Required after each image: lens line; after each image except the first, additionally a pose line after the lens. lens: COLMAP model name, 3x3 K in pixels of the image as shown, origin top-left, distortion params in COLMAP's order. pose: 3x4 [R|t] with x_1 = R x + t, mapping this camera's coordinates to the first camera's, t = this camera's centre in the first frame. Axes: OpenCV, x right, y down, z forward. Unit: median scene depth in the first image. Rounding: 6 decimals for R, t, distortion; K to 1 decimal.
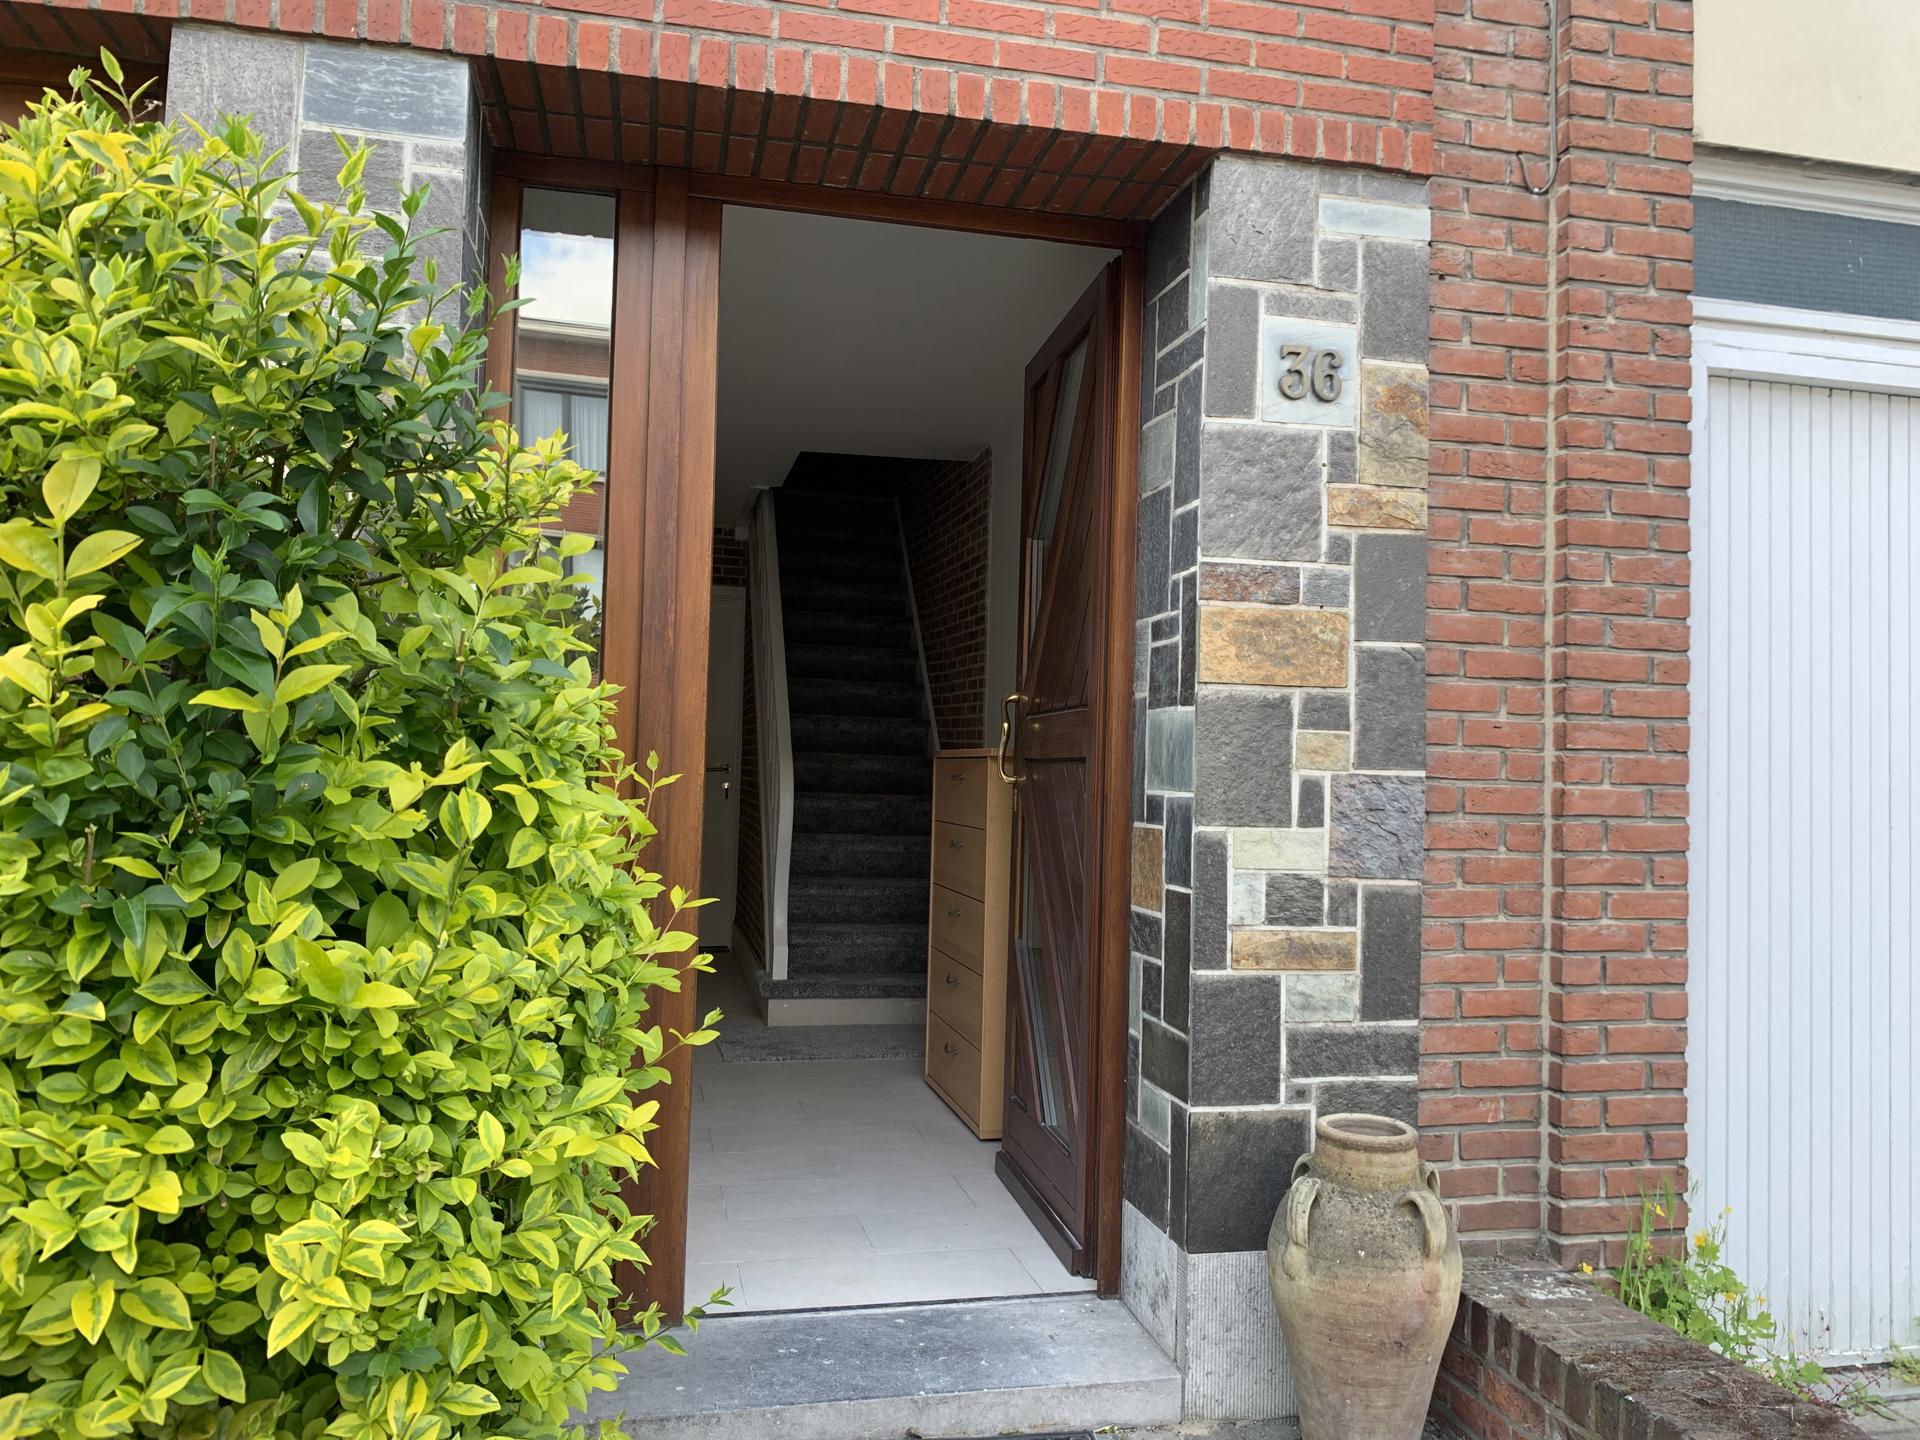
lens RADIAL K [[1455.2, 0, 966.6], [0, 1455.2, 715.3], [0, 0, 1]] dist [0.017947, -0.015260]
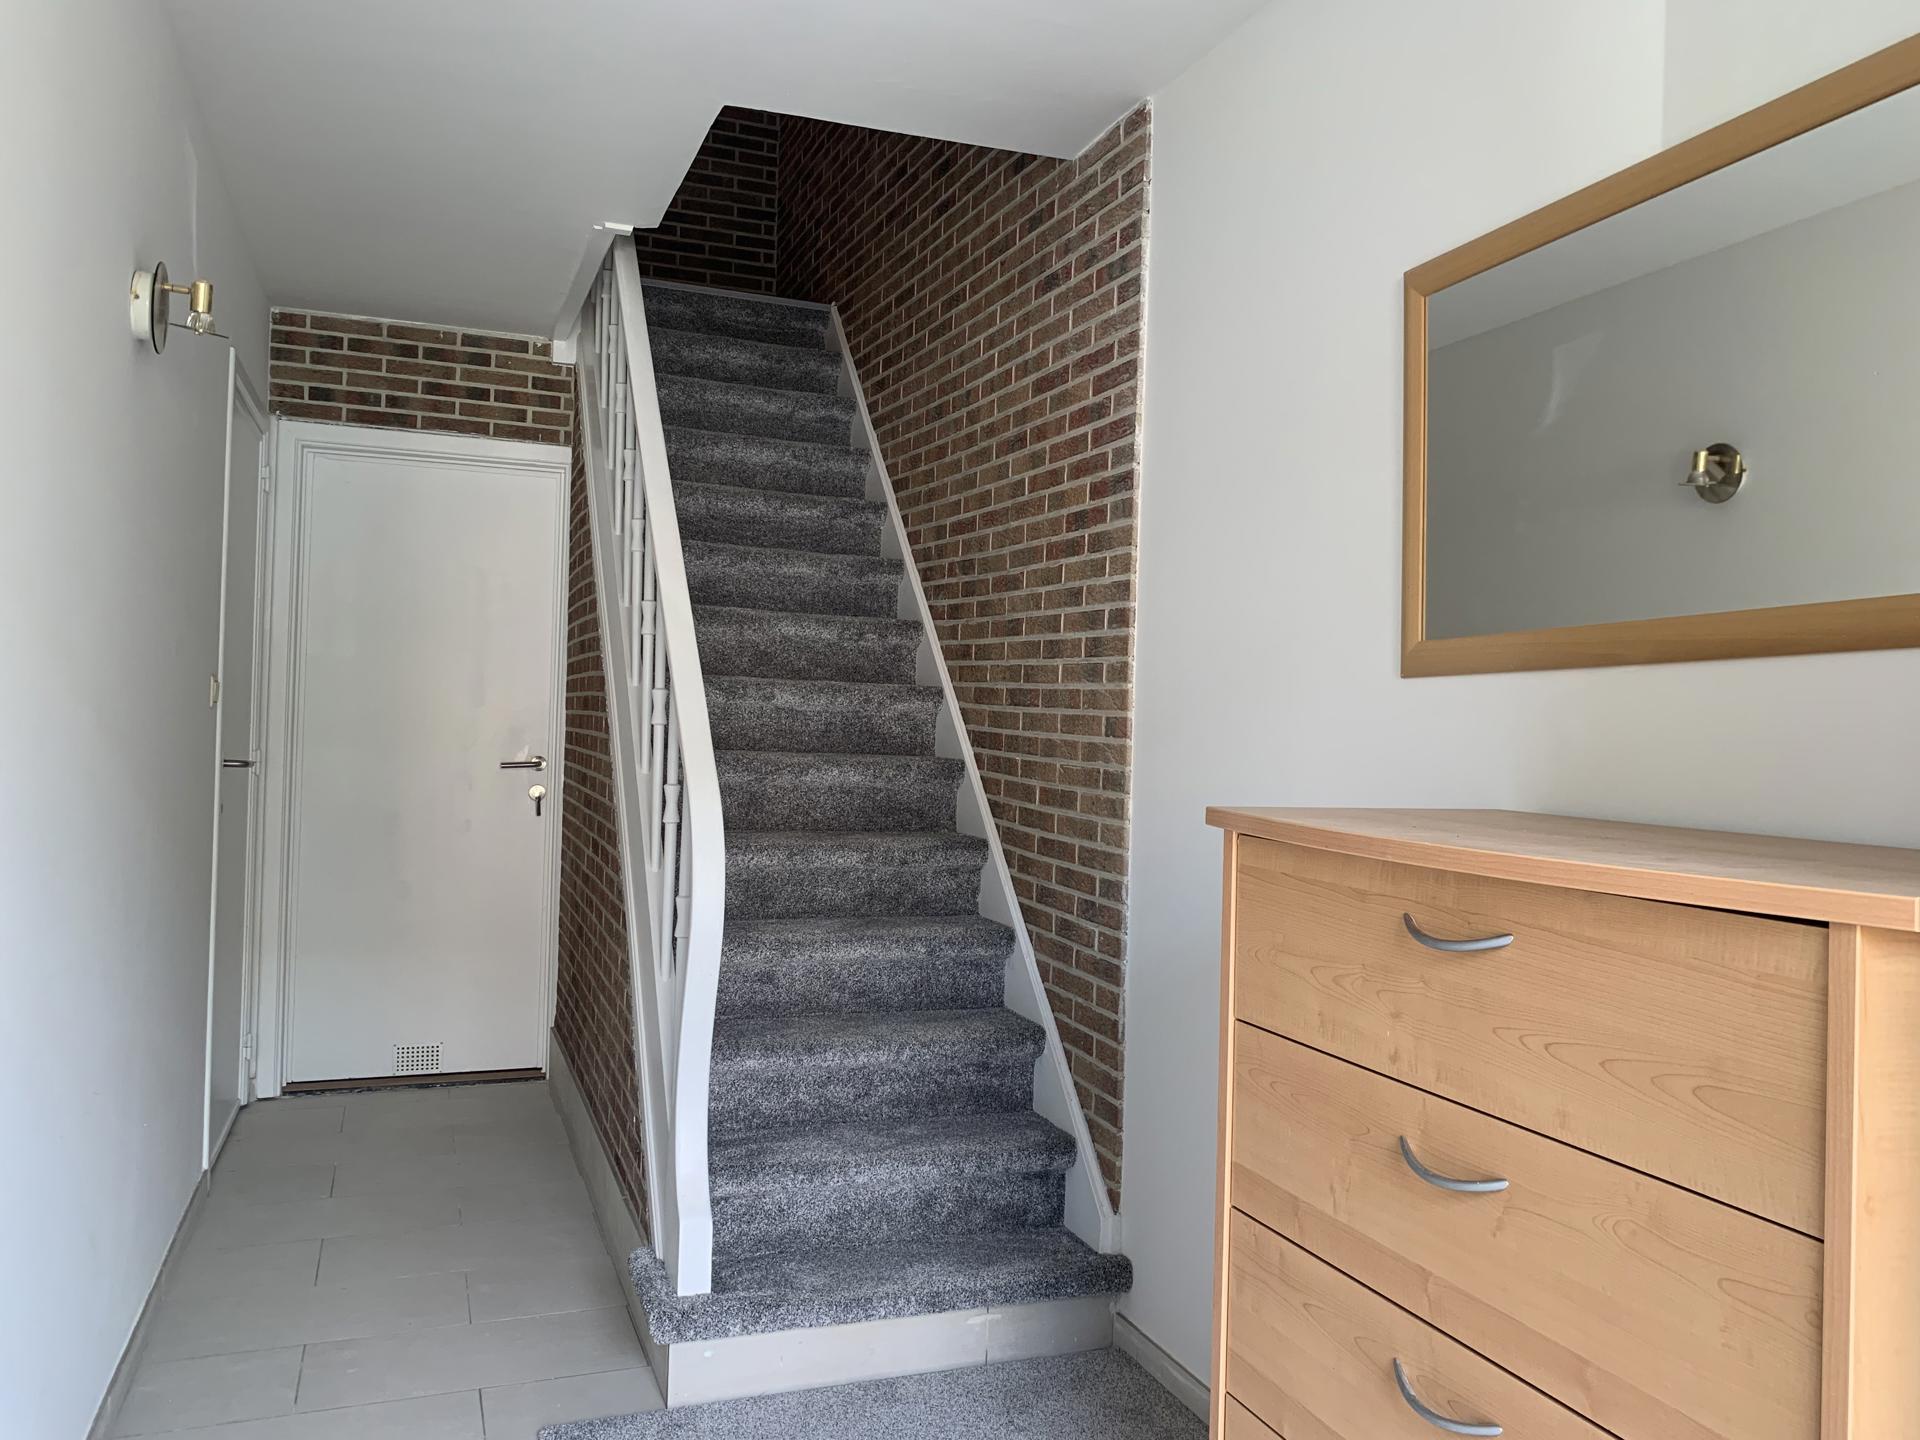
lens RADIAL K [[1455.2, 0, 958.3], [0, 1455.2, 723.6], [0, 0, 1]] dist [0.017947, -0.015260]
pose [[0.990637, 0.004586, 0.136448, -0.099531], [-0.010132, 0.999149, 0.039978, -0.005608], [-0.136148, -0.040986, 0.989840, 0.513148]]
